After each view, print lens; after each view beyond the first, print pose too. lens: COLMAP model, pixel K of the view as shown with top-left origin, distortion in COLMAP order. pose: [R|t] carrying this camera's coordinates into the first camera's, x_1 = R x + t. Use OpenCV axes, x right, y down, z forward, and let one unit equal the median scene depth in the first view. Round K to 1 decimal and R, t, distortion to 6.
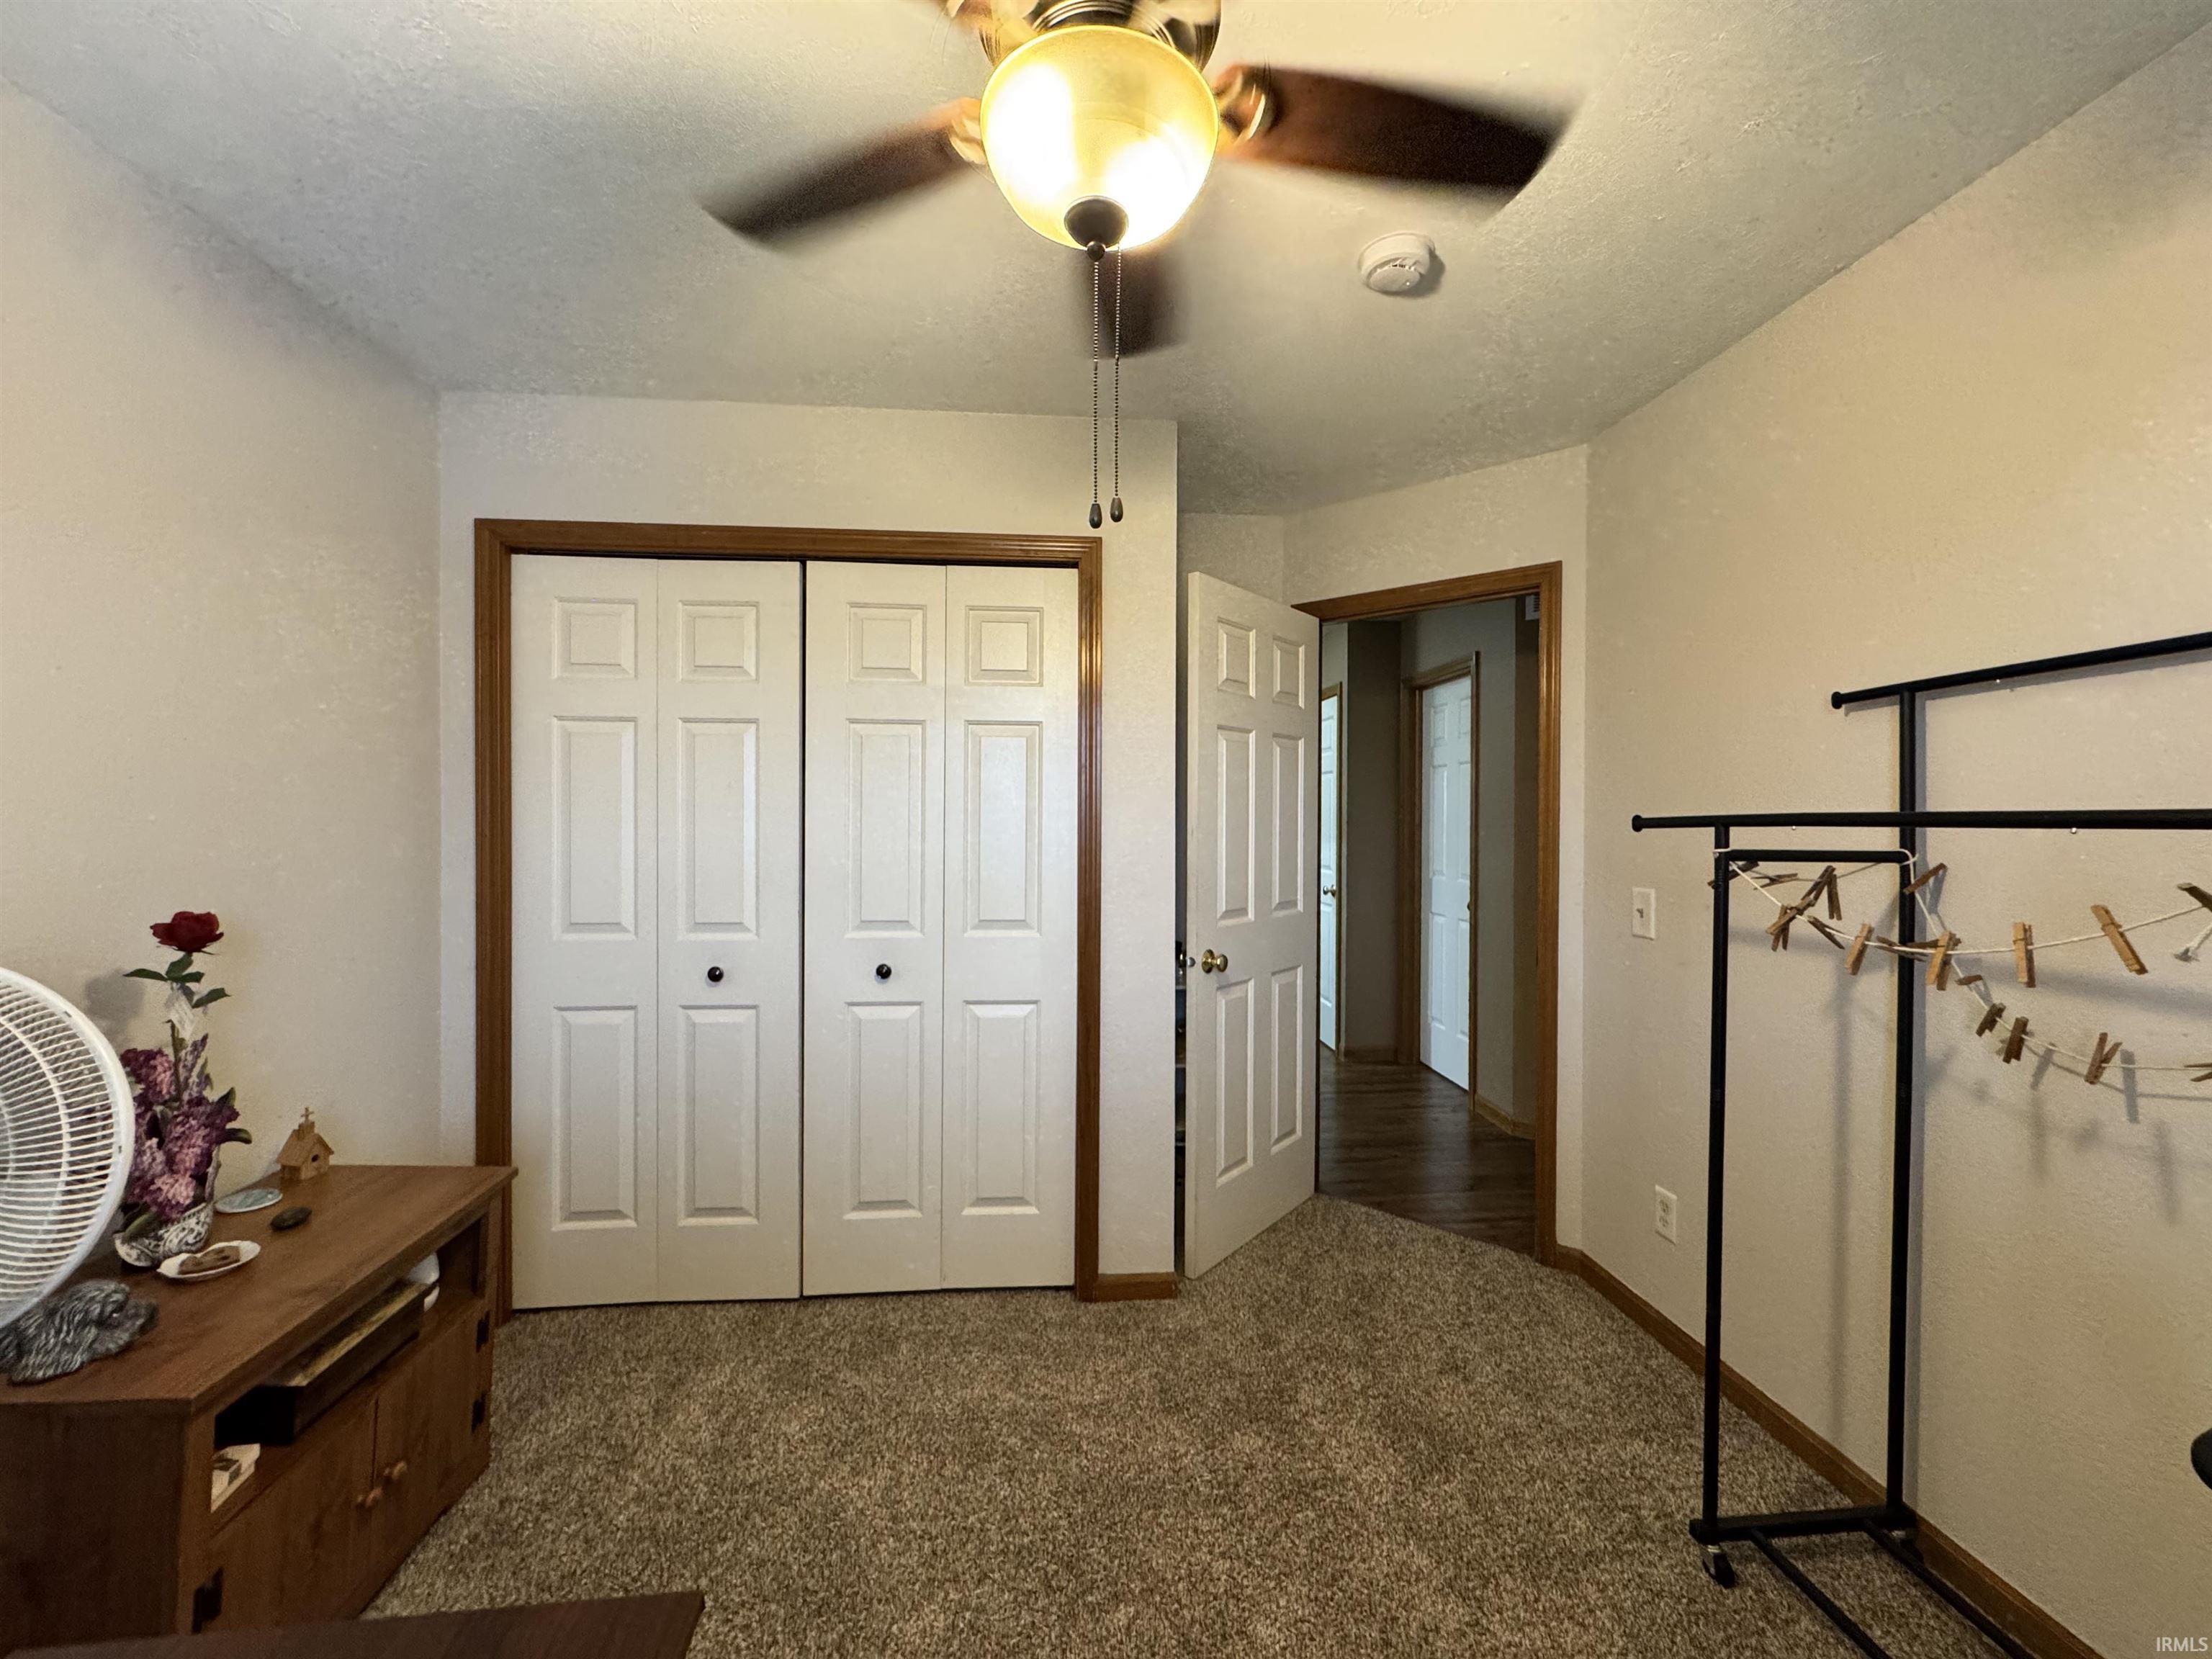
lens RADIAL K [[894.3, 0, 1107.0], [0, 894.3, 822.7], [0, 0, 1]] dist [-0.009206, 0.003627]
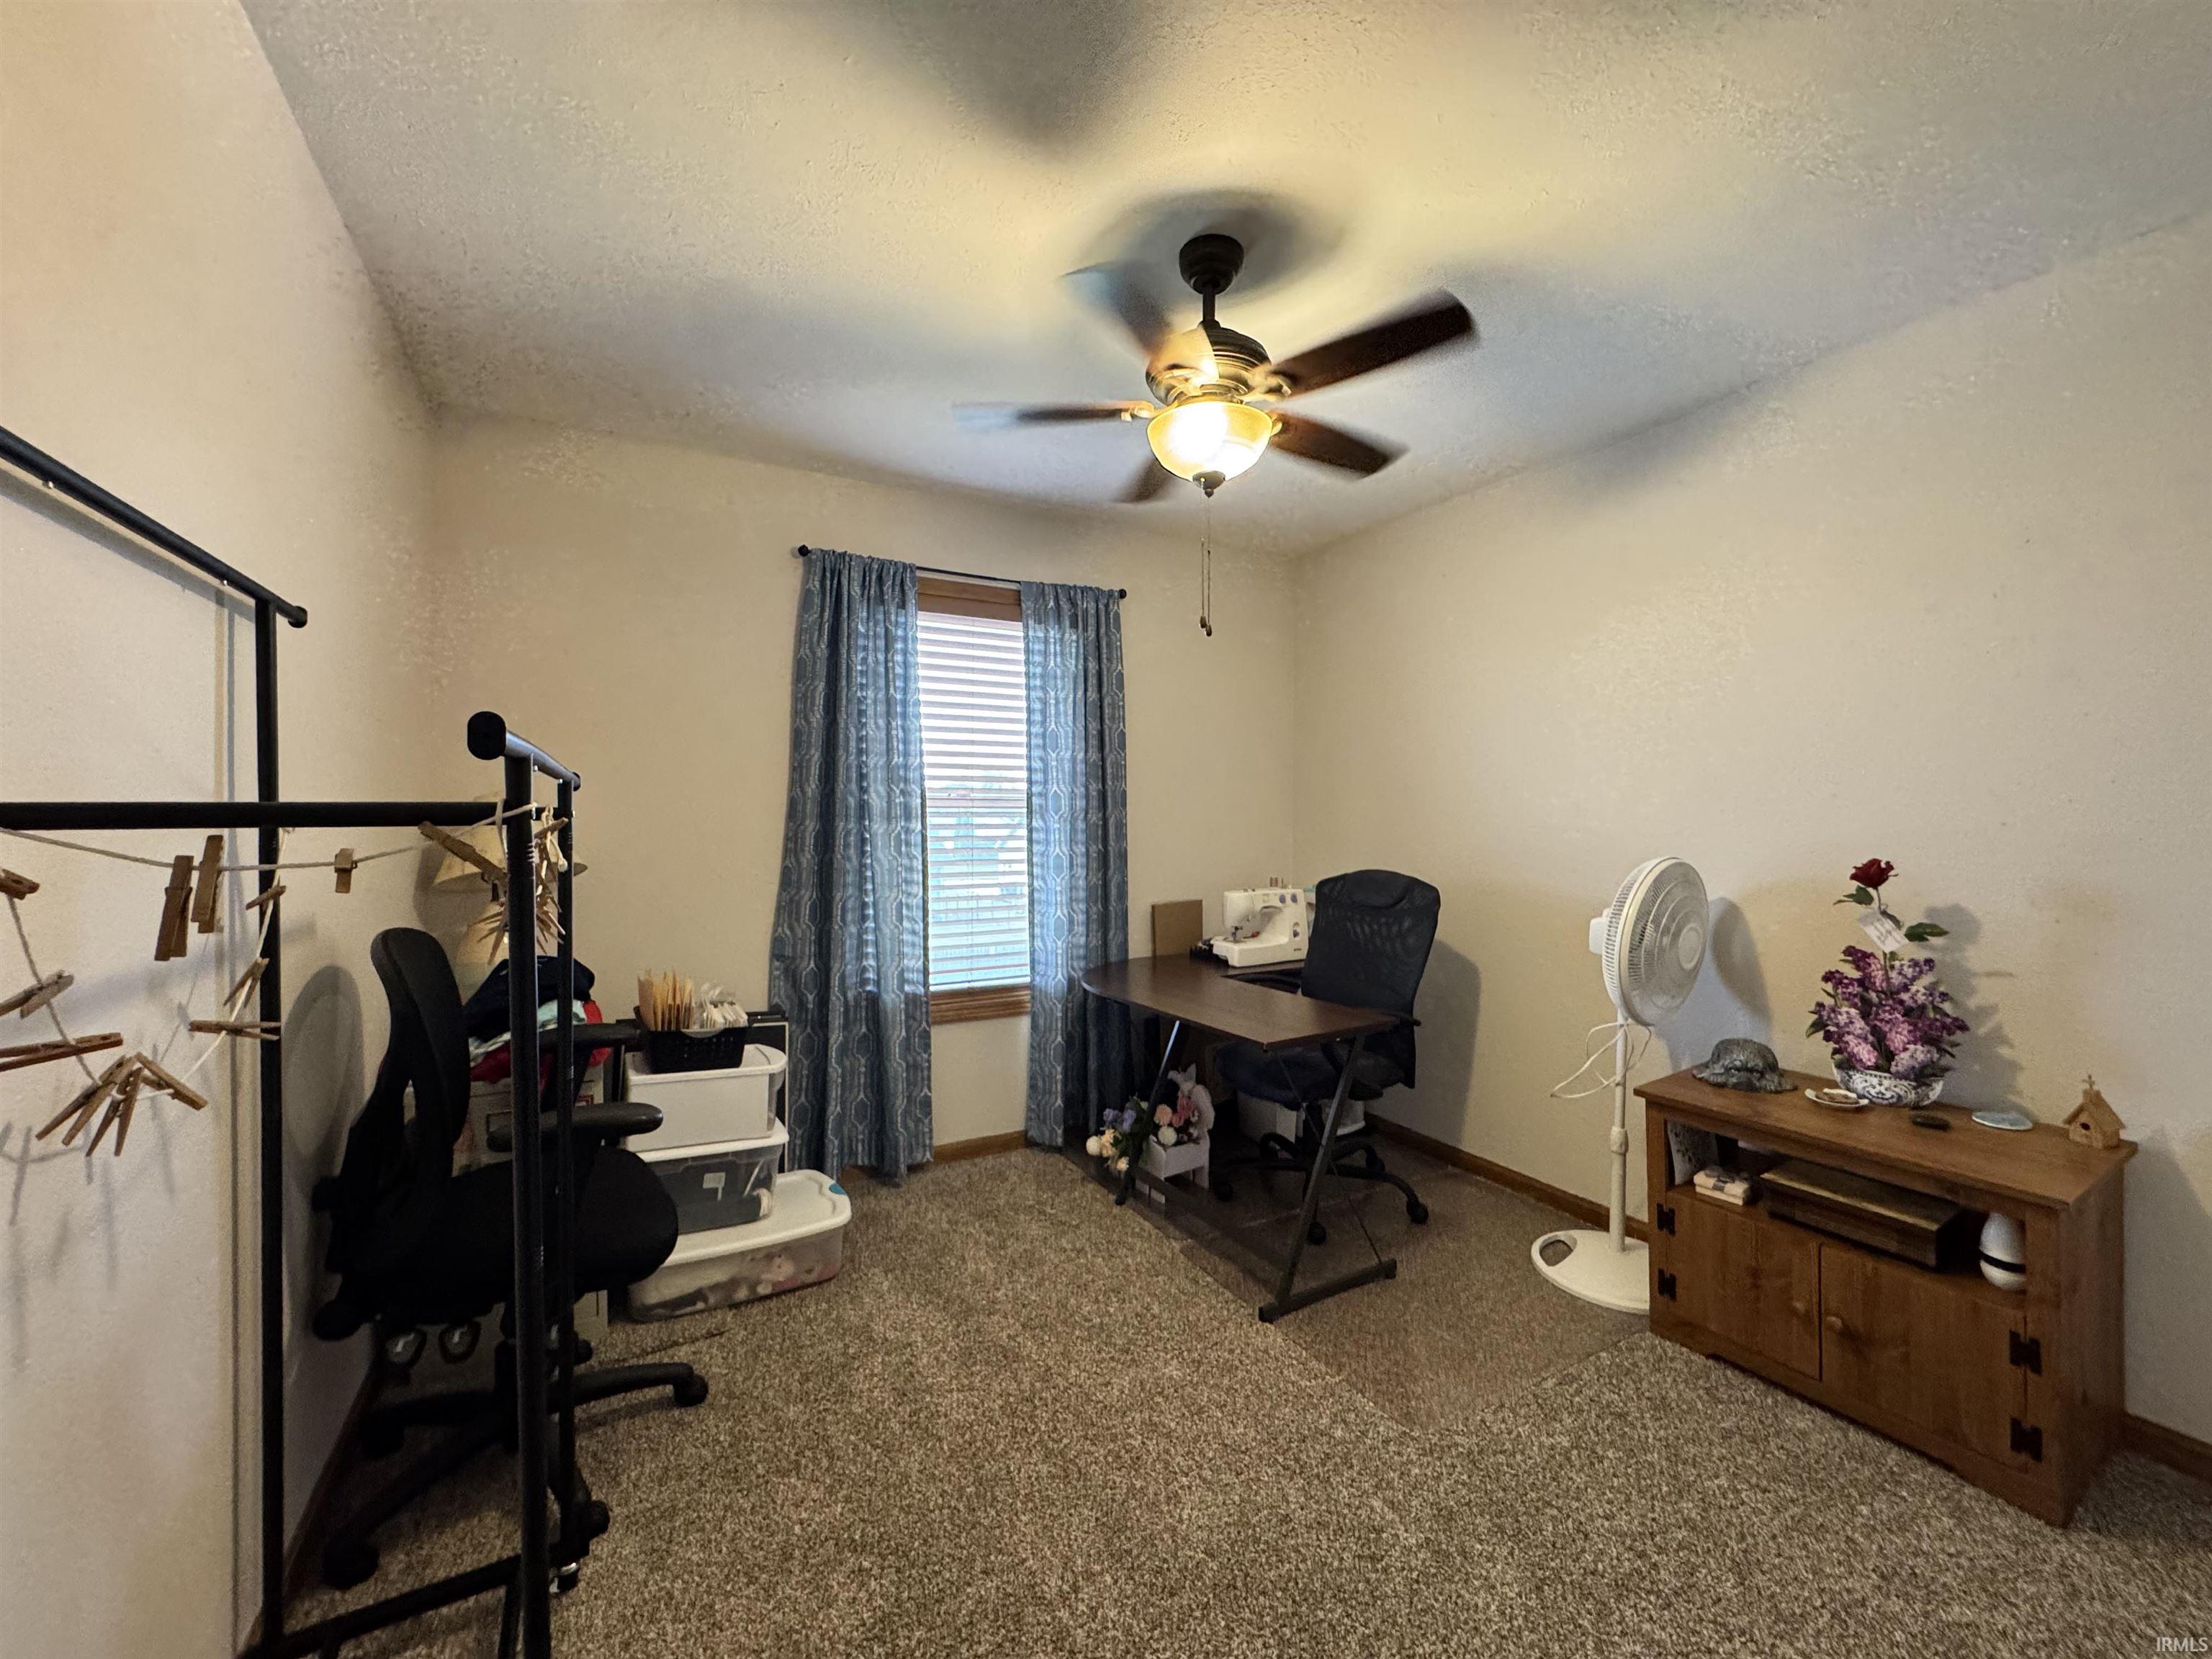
lens RADIAL K [[894.3, 0, 1110.3], [0, 894.3, 816.8], [0, 0, 1]] dist [-0.009206, 0.003627]
pose [[-0.925021, 0.016501, -0.379558, 0.617582], [0.013171, 0.999849, 0.011368, 0.000720], [0.379689, 0.005517, -0.925098, 1.848139]]
